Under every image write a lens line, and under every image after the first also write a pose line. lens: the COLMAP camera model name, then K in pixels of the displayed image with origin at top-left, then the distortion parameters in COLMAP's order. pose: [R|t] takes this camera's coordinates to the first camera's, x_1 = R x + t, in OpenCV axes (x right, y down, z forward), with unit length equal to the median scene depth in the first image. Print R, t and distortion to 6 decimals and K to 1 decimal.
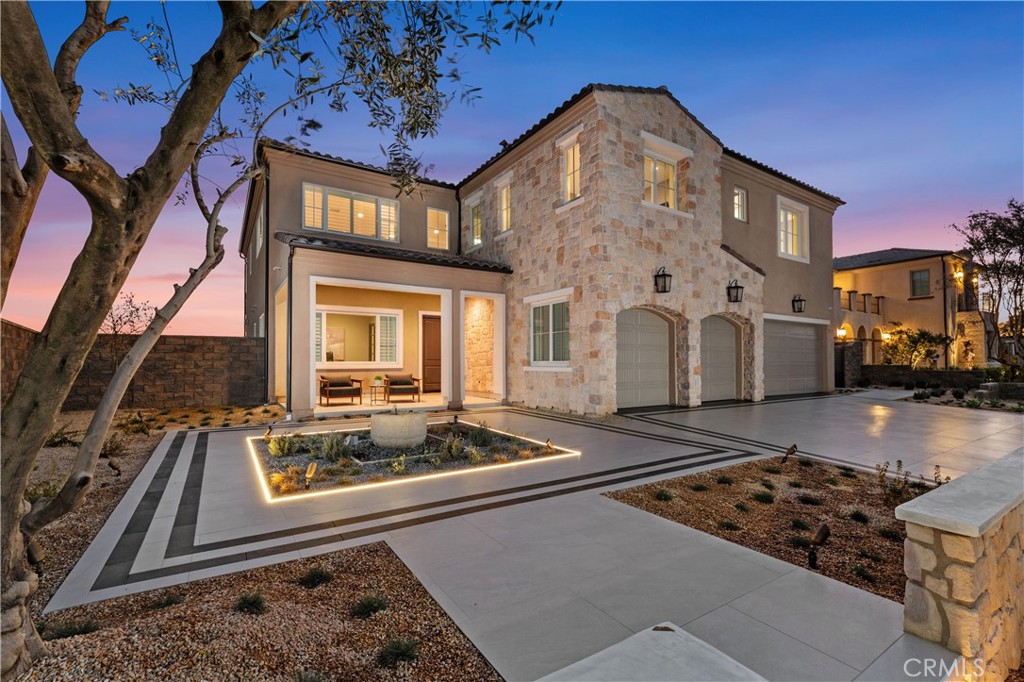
lens RADIAL K [[452.7, 0, 531.2], [0, 452.7, 342.2], [0, 0, 1]] dist [-0.000872, -0.000163]
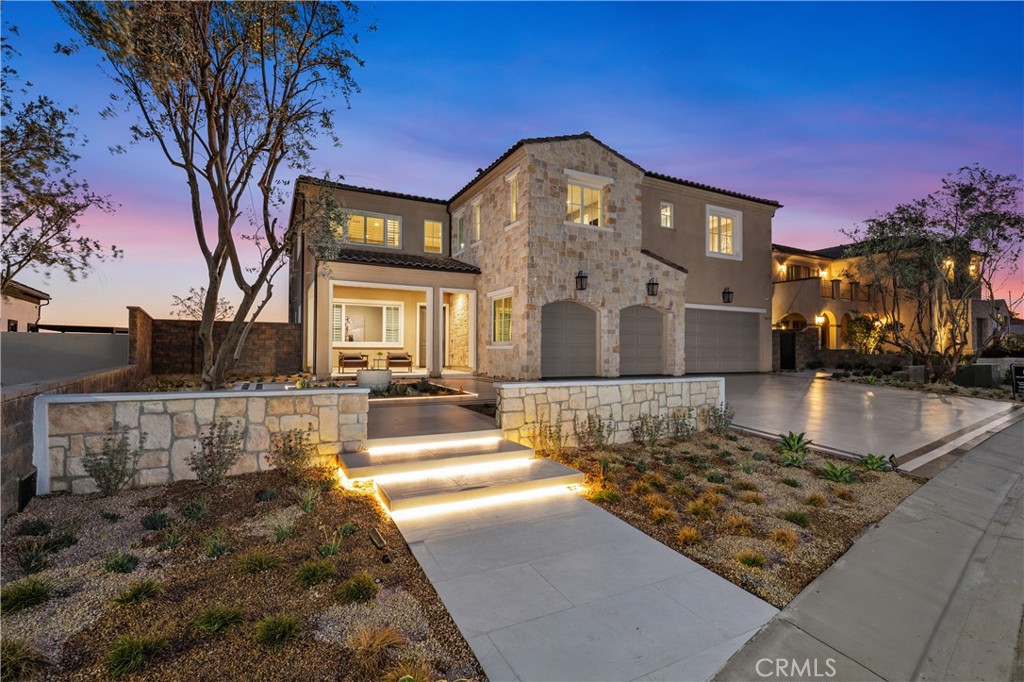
lens RADIAL K [[461.4, 0, 512.2], [0, 461.4, 325.4], [0, 0, 1]] dist [0.000882, -0.000033]
pose [[0.993076, 0.002301, -0.117453, 0.207842], [-0.003126, 0.999972, -0.006843, 0.003690], [0.117434, 0.007163, 0.993055, -0.305704]]
